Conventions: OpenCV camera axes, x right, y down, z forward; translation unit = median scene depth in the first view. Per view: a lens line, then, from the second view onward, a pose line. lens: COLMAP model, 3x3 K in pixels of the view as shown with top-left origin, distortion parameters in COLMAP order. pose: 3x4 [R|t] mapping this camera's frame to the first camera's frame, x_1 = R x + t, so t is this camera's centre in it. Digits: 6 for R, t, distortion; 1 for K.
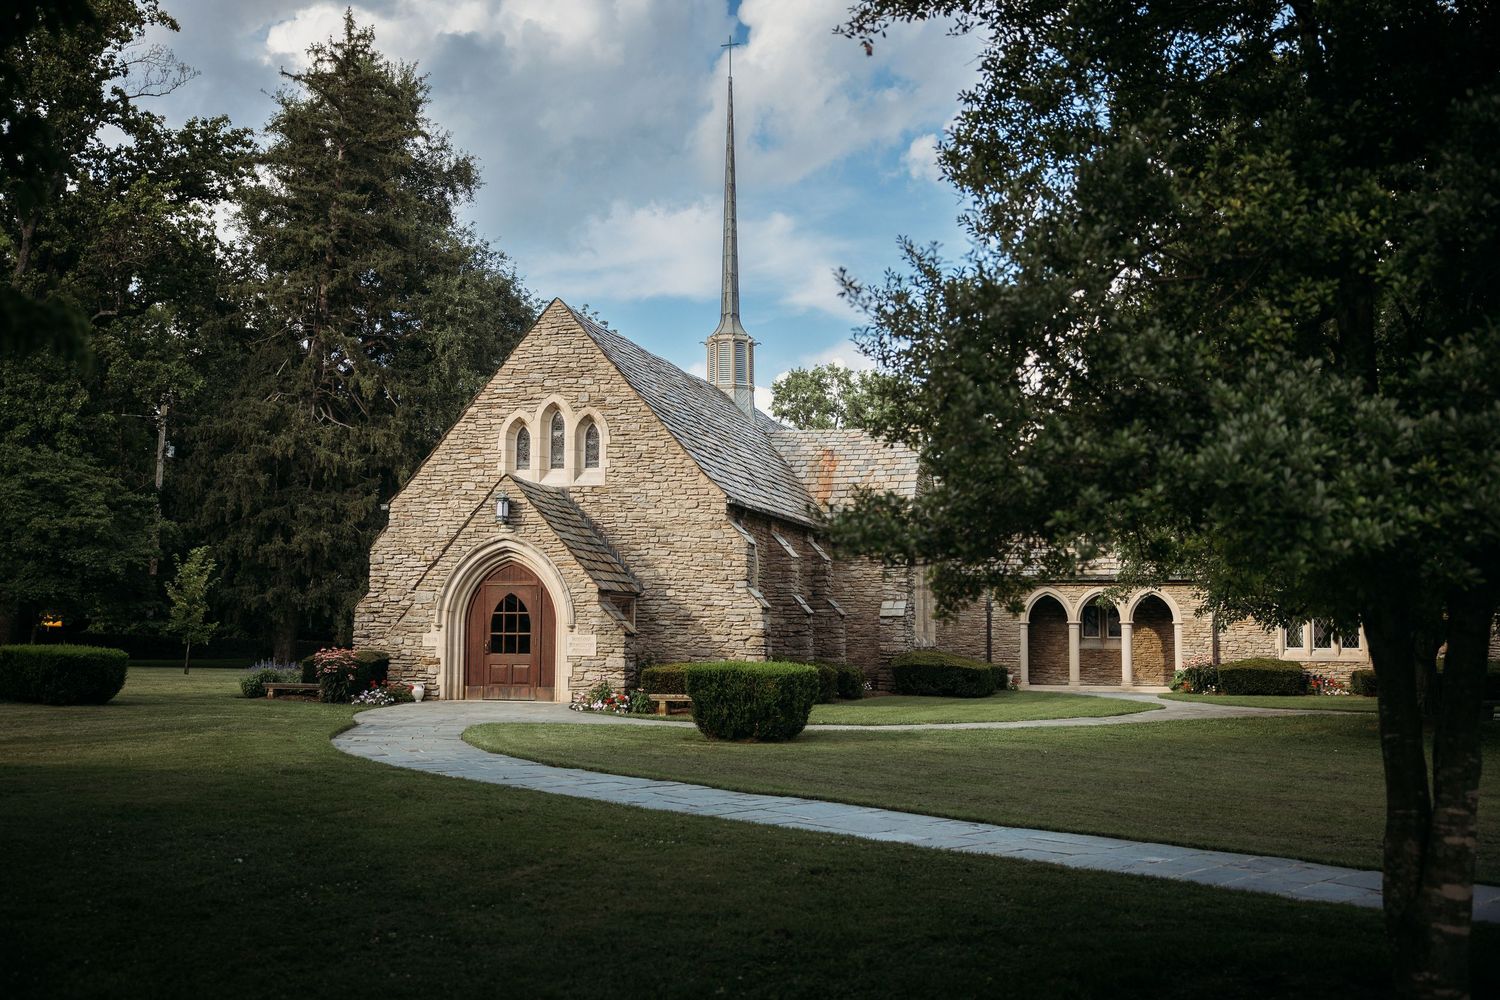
lens RADIAL K [[1601.7, 0, 746.5], [0, 1601.7, 493.1], [0, 0, 1]] dist [-0.013317, 0.000000]
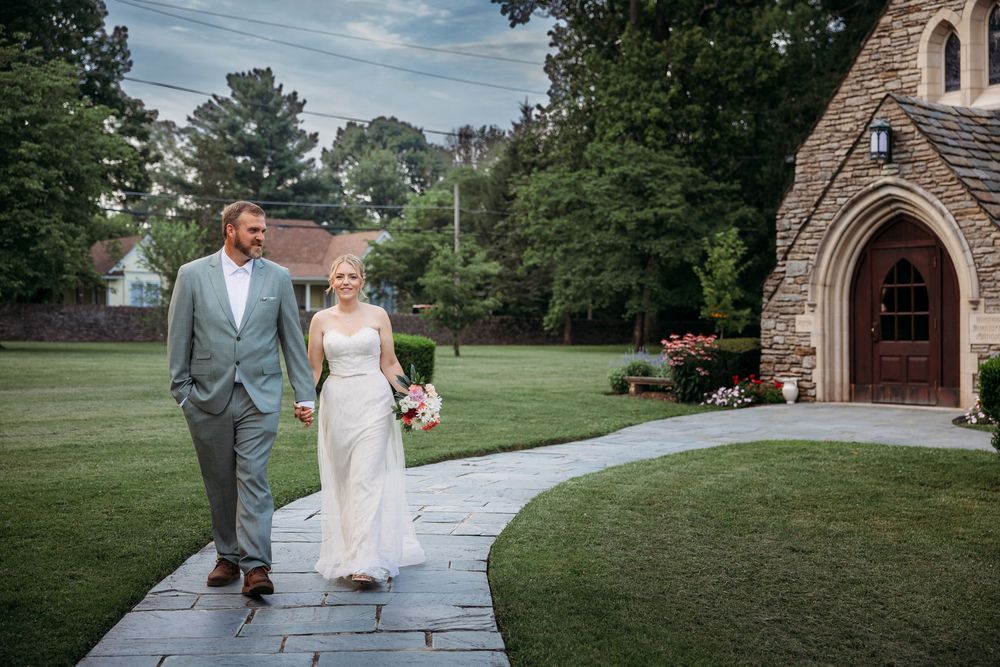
lens RADIAL K [[1449.1, 0, 490.4], [0, 1449.1, 328.1], [0, 0, 1]] dist [0.036106, 0.000000]
pose [[0.787781, -0.009347, -0.615885, 0.107635], [0.065036, 0.995558, 0.068078, 0.035645], [0.612512, -0.093685, 0.784889, 0.350734]]
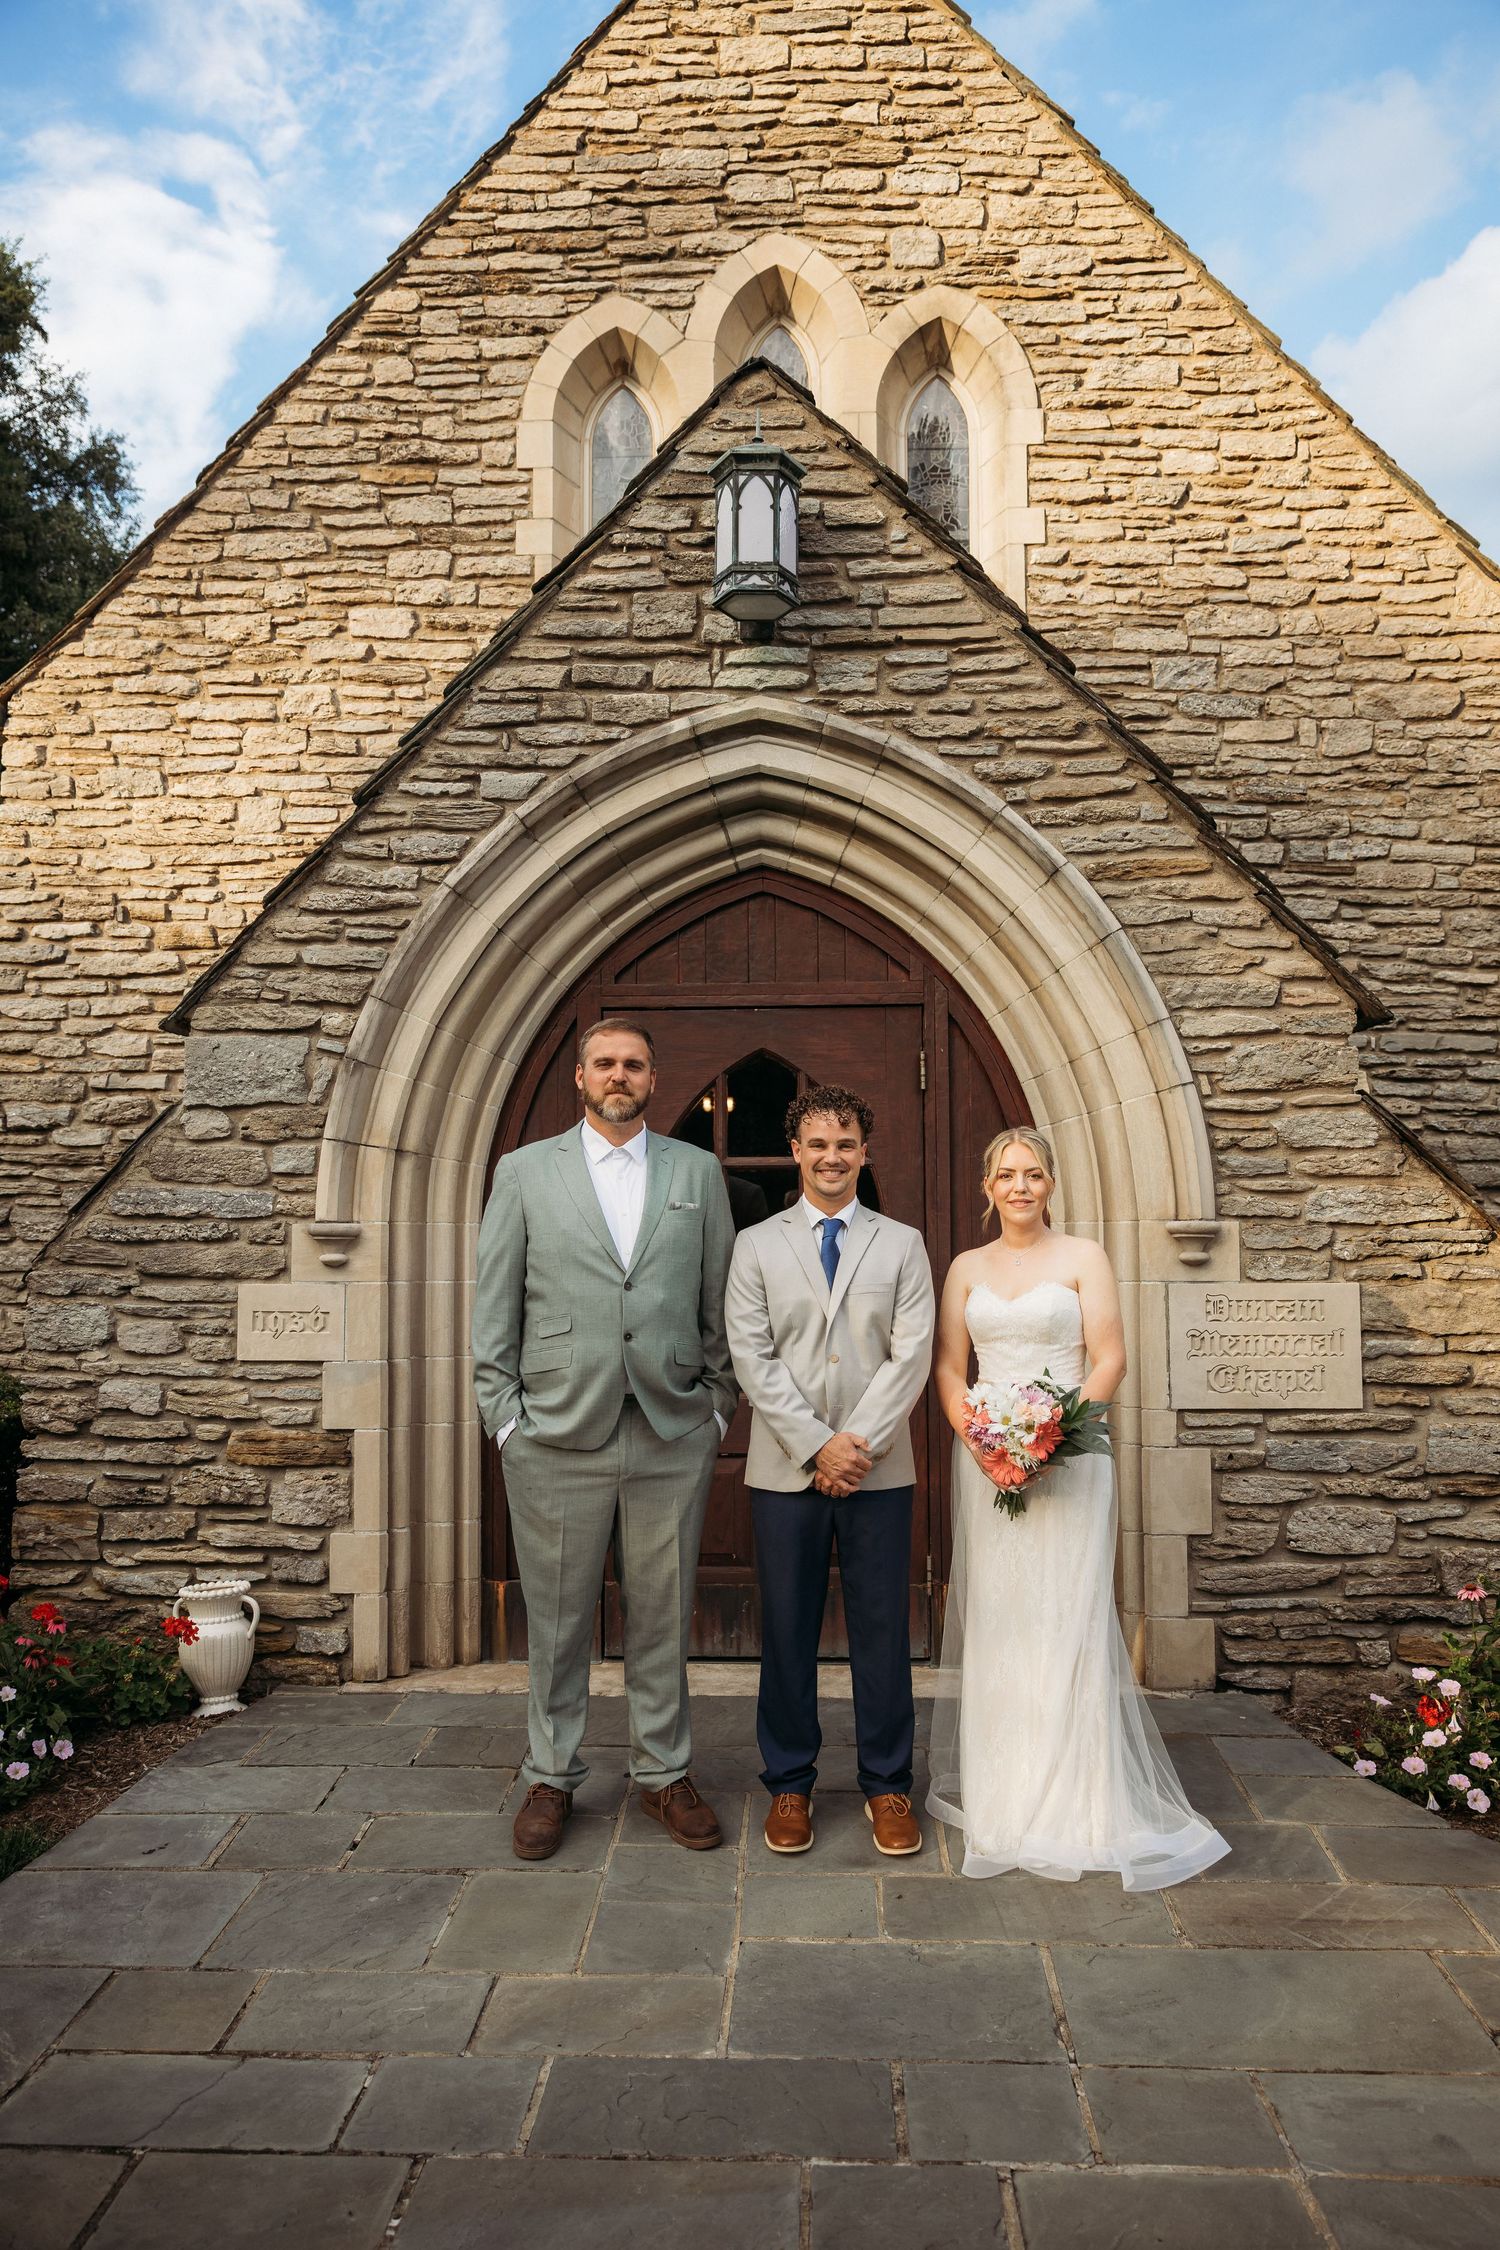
lens RADIAL K [[1650.2, 0, 756.5], [0, 1650.2, 1146.8], [0, 0, 1]] dist [-0.030316, 0.013245]
pose [[0.972815, 0.004404, 0.231541, -0.182977], [-0.010989, 0.999571, 0.027157, 0.065798], [-0.231322, -0.028963, 0.972446, 0.792474]]
